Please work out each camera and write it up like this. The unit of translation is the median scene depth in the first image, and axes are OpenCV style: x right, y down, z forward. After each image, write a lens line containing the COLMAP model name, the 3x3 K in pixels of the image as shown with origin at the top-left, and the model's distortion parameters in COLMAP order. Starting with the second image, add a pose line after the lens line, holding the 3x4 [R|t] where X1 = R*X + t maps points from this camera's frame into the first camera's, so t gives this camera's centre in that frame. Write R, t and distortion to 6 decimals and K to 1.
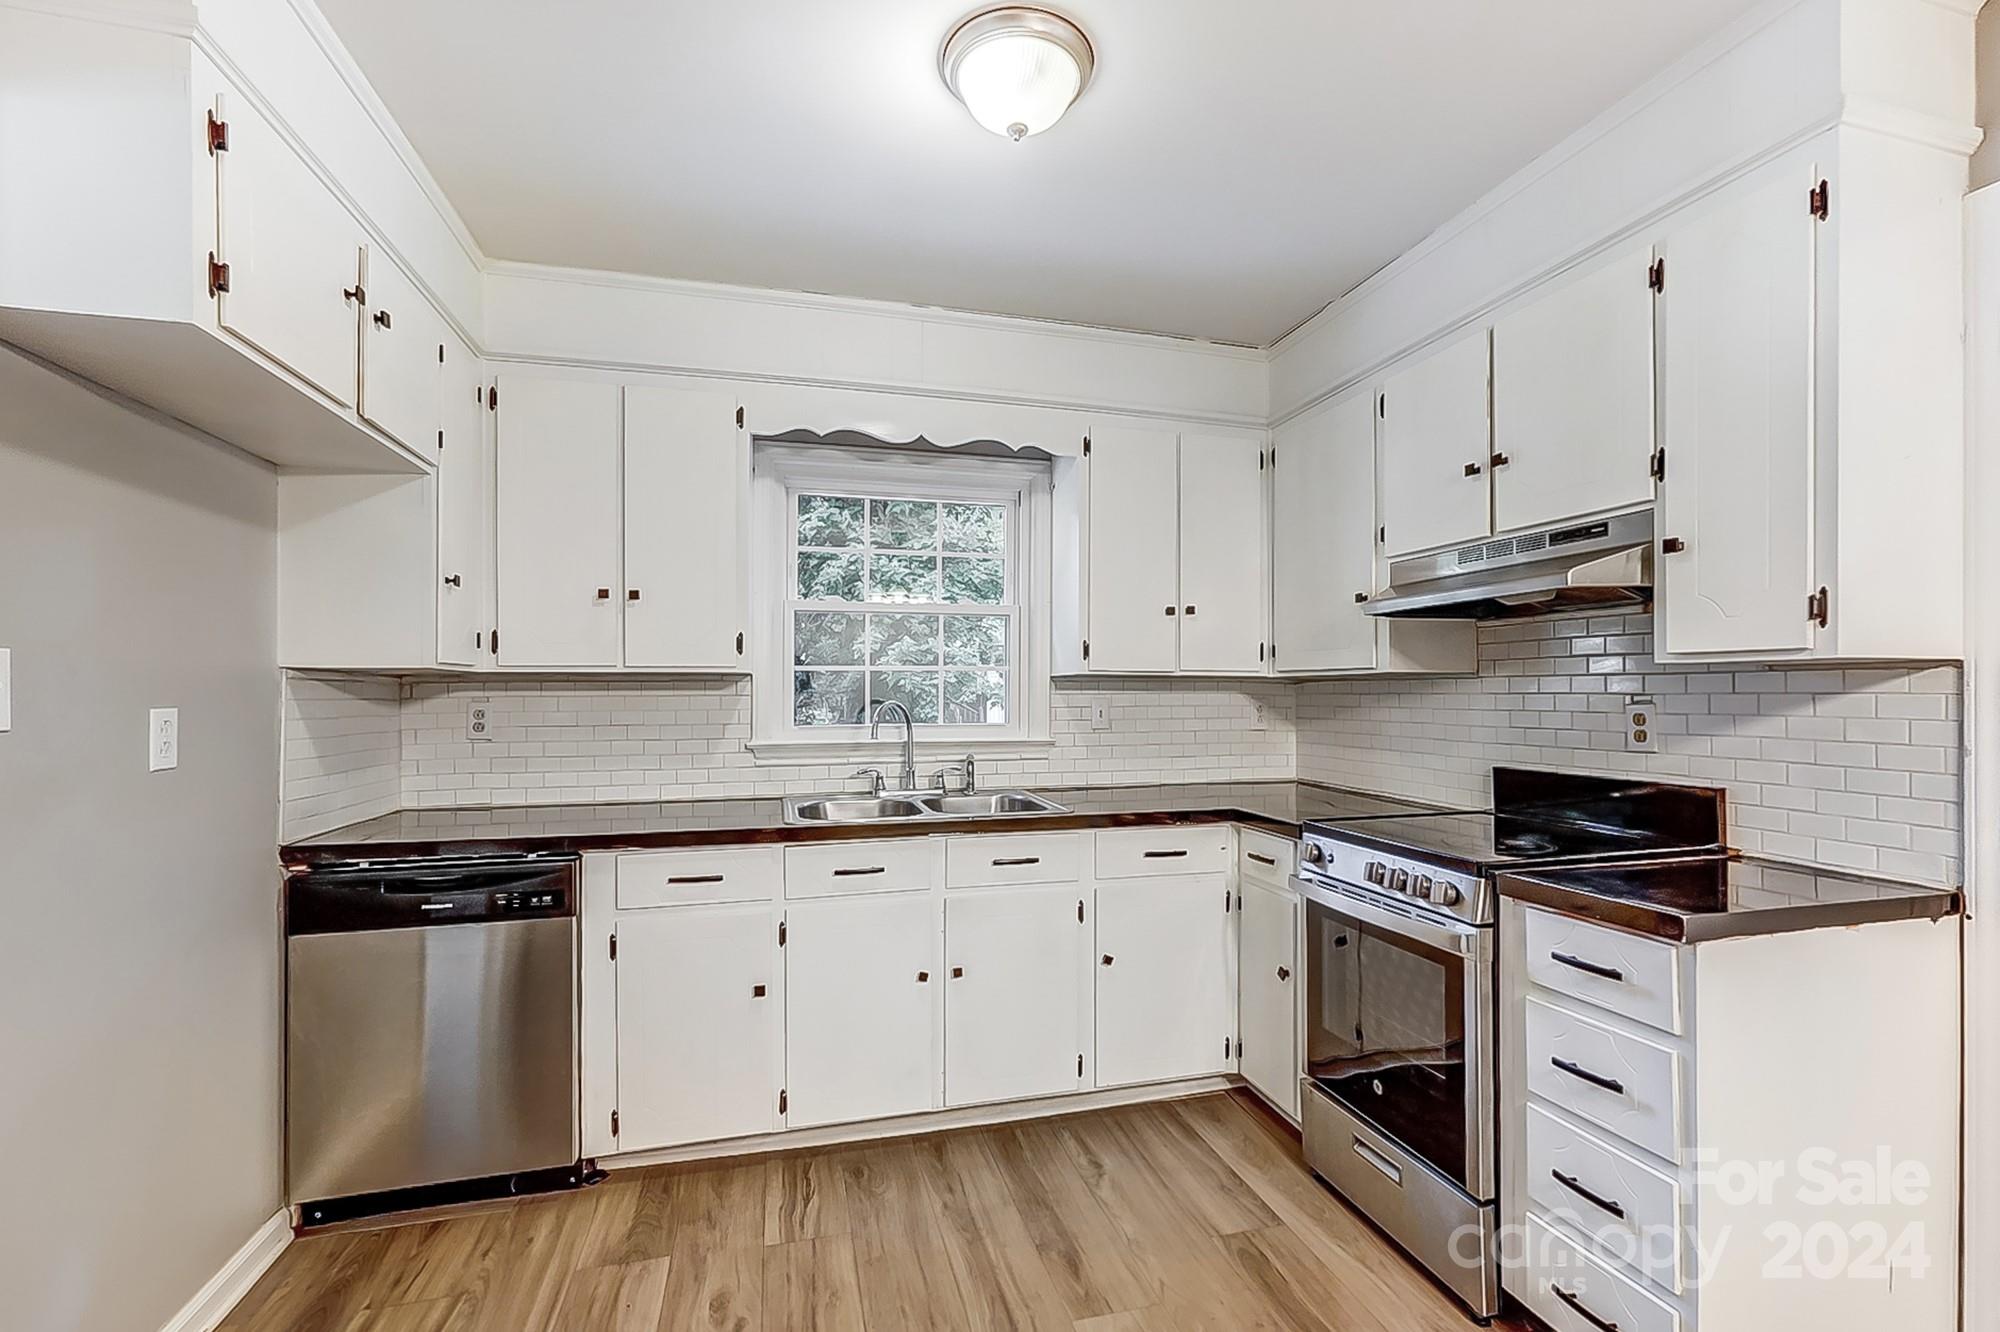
lens RADIAL K [[861.2, 0, 1005.0], [0, 861.2, 683.7], [0, 0, 1]] dist [-0.008129, 0.001977]
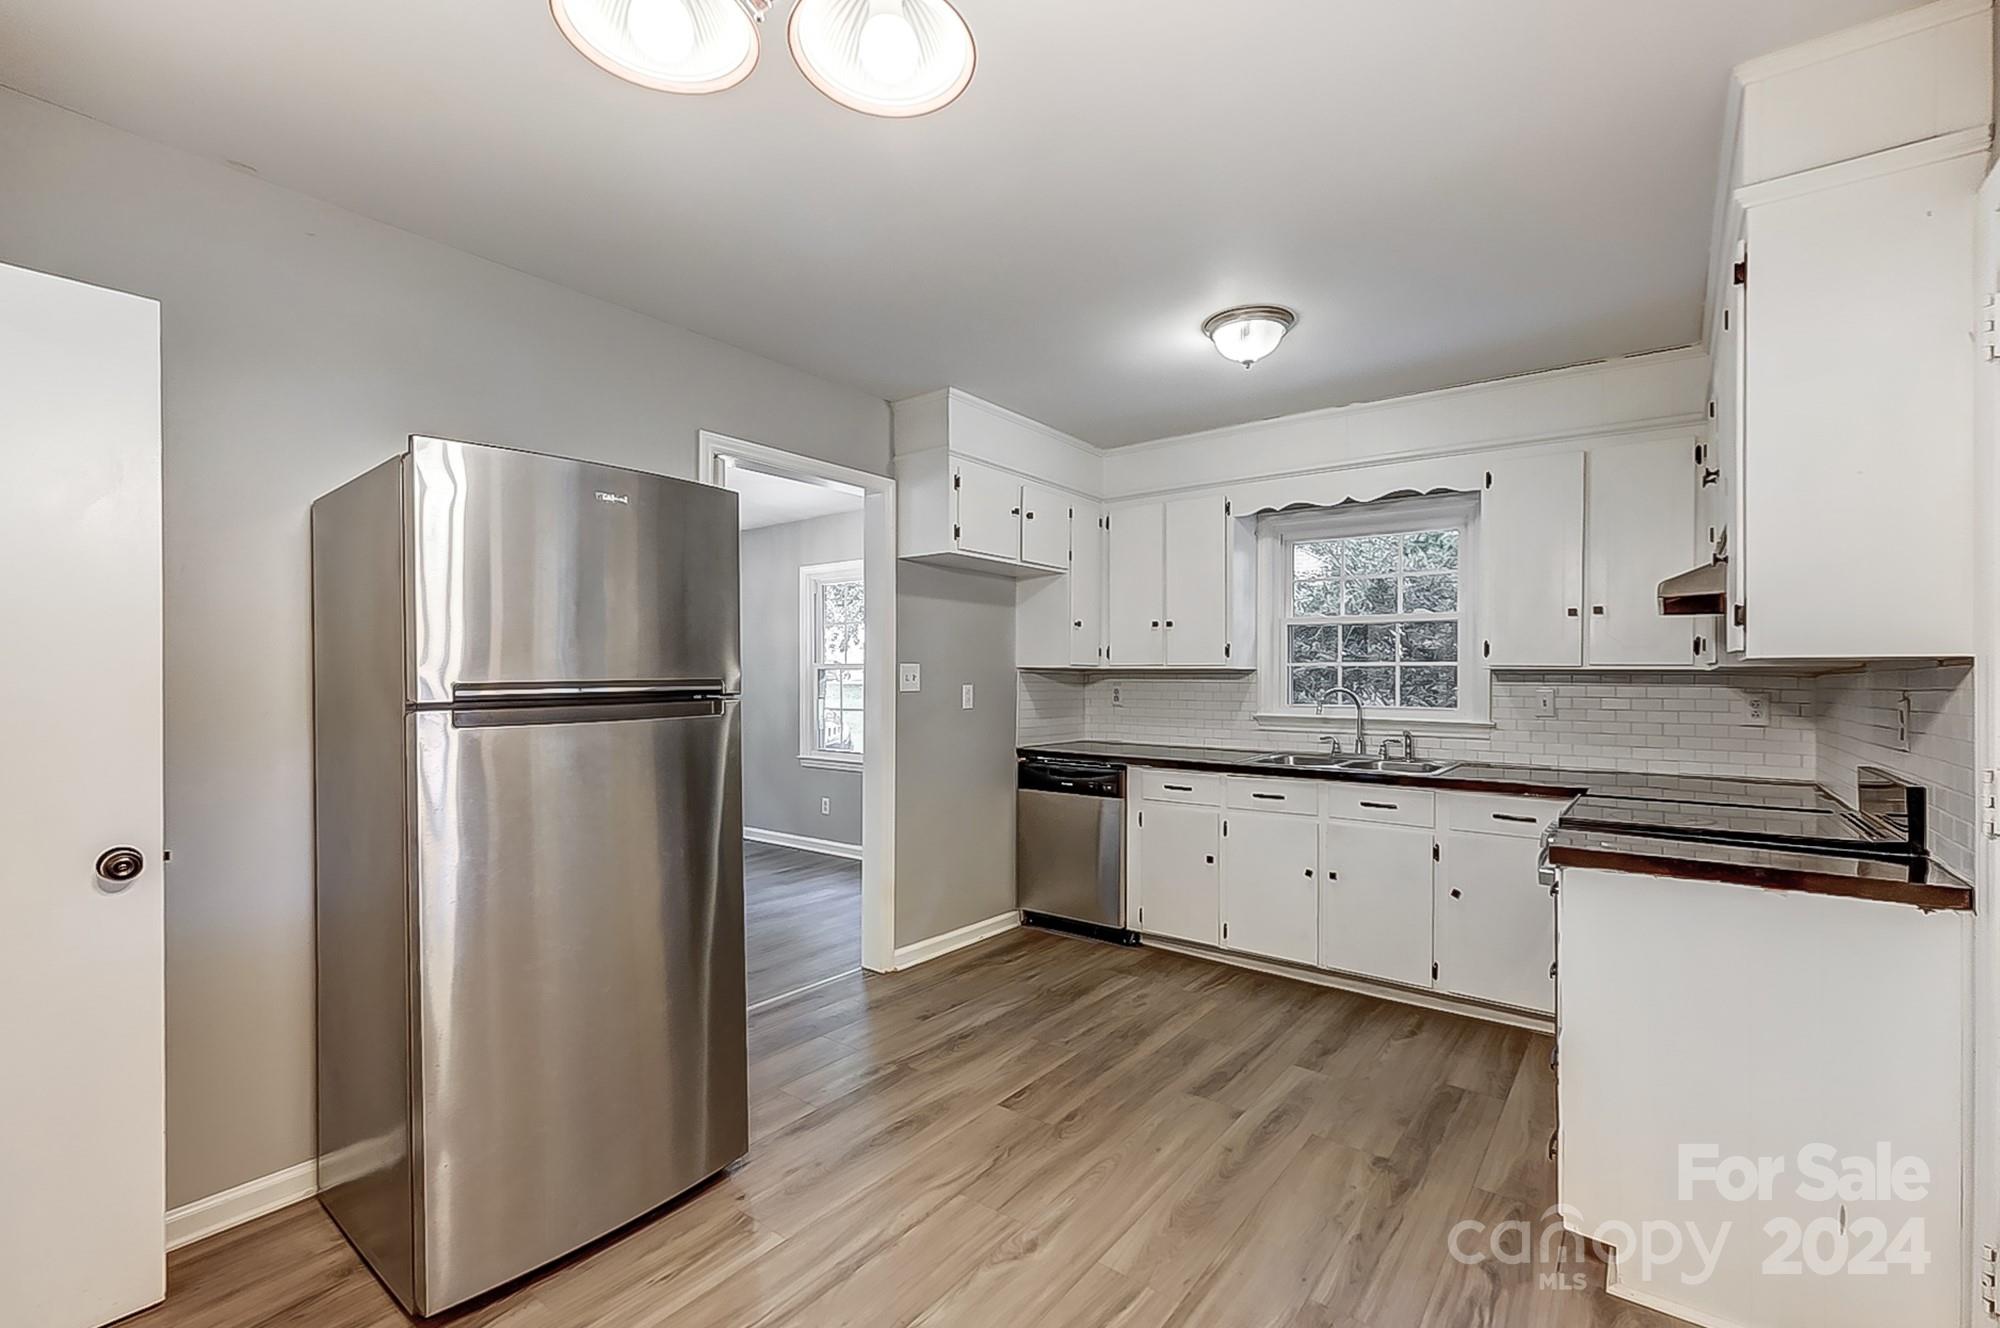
lens RADIAL K [[861.2, 0, 1010.2], [0, 861.2, 664.9], [0, 0, 1]] dist [-0.008129, 0.001977]
pose [[0.606043, -0.006064, -0.795409, 0.798611], [-0.000647, 0.999967, -0.008116, -0.007103], [0.795432, 0.005433, 0.606019, -0.322229]]
